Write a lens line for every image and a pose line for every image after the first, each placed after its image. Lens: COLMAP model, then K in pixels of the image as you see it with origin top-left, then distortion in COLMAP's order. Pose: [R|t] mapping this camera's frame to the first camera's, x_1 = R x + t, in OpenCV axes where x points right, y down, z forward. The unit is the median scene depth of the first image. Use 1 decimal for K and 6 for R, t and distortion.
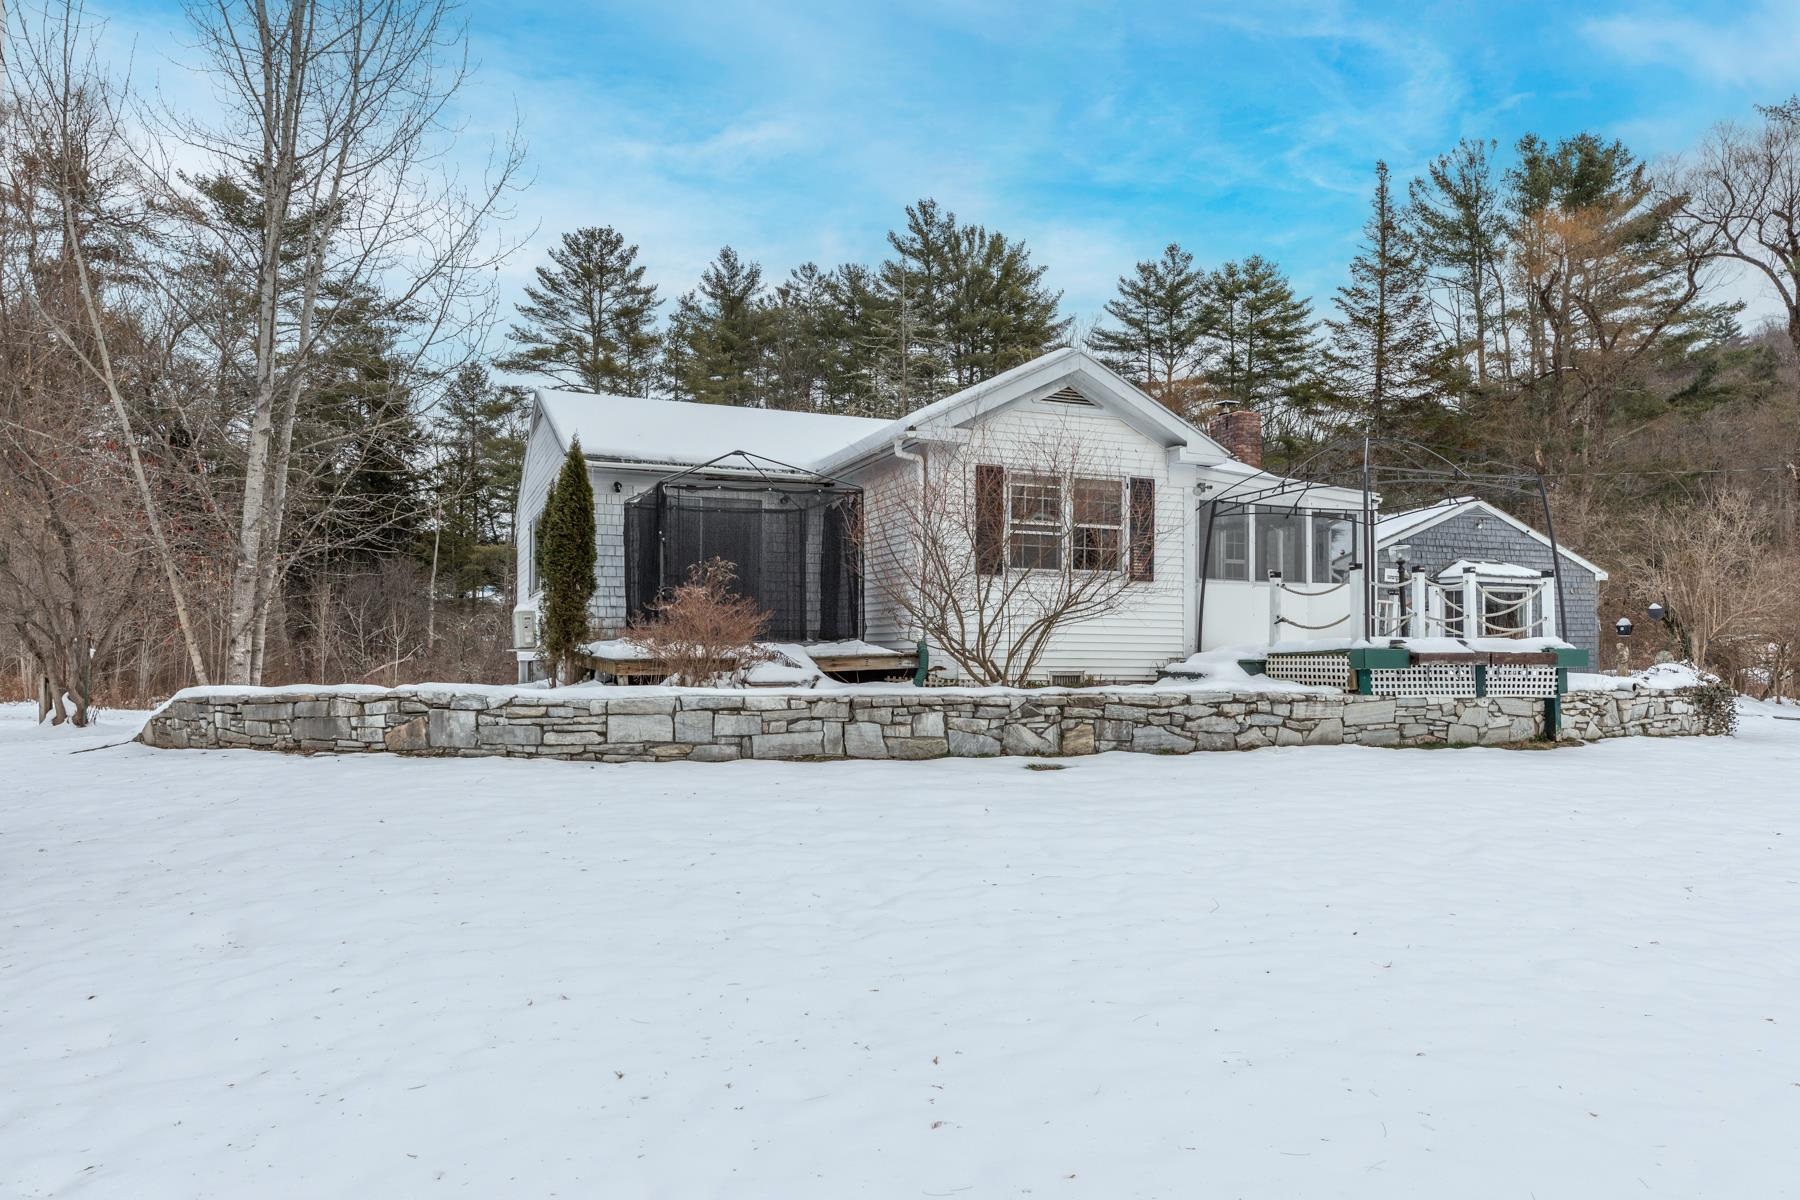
lens RADIAL K [[1292.5, 0, 893.6], [0, 1292.5, 598.4], [0, 0, 1]] dist [0.010192, -0.002343]
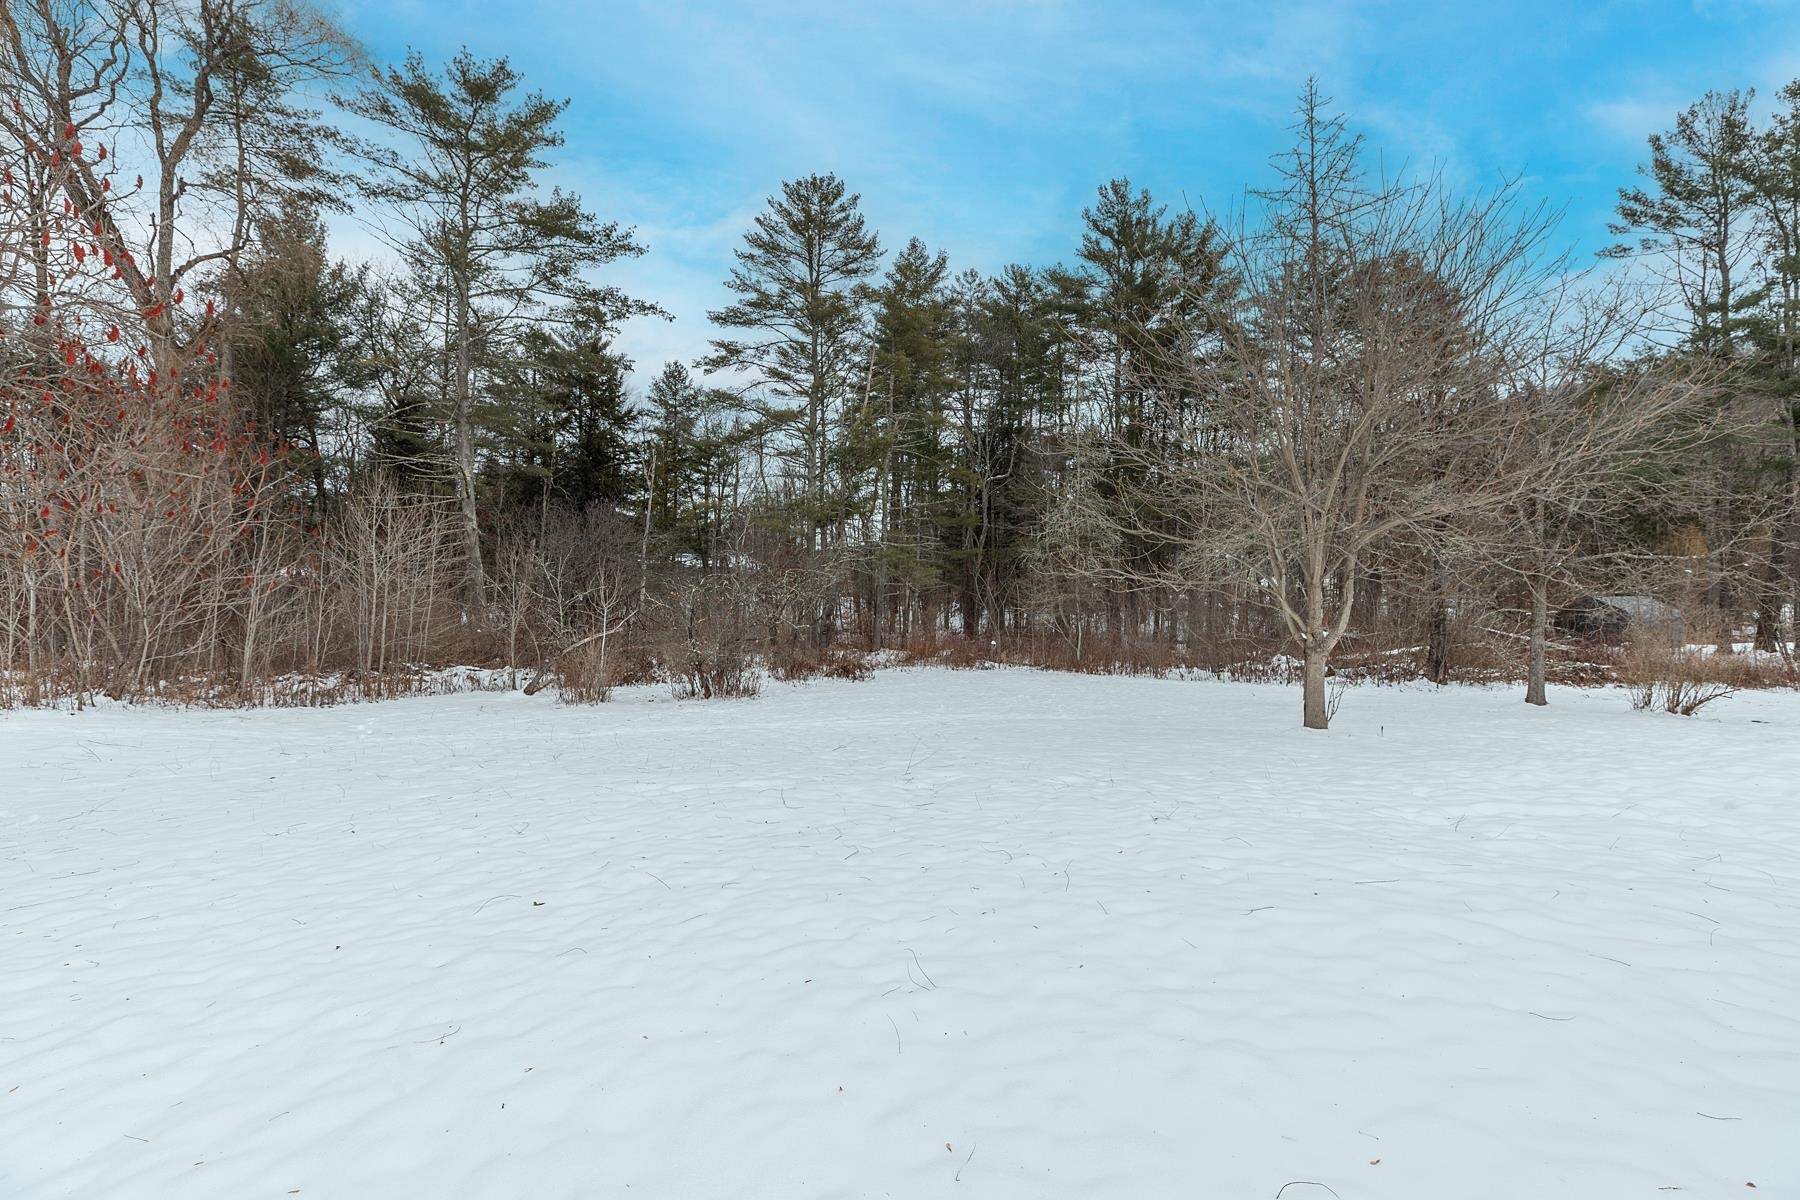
lens RADIAL K [[843.9, 0, 879.5], [0, 843.9, 567.6], [0, 0, 1]] dist [0.003911, 0.000801]
pose [[0.998176, 0.016013, -0.058213, -0.610917], [-0.016176, 0.999866, -0.002336, 0.020709], [0.058168, 0.003273, 0.998301, 1.622124]]
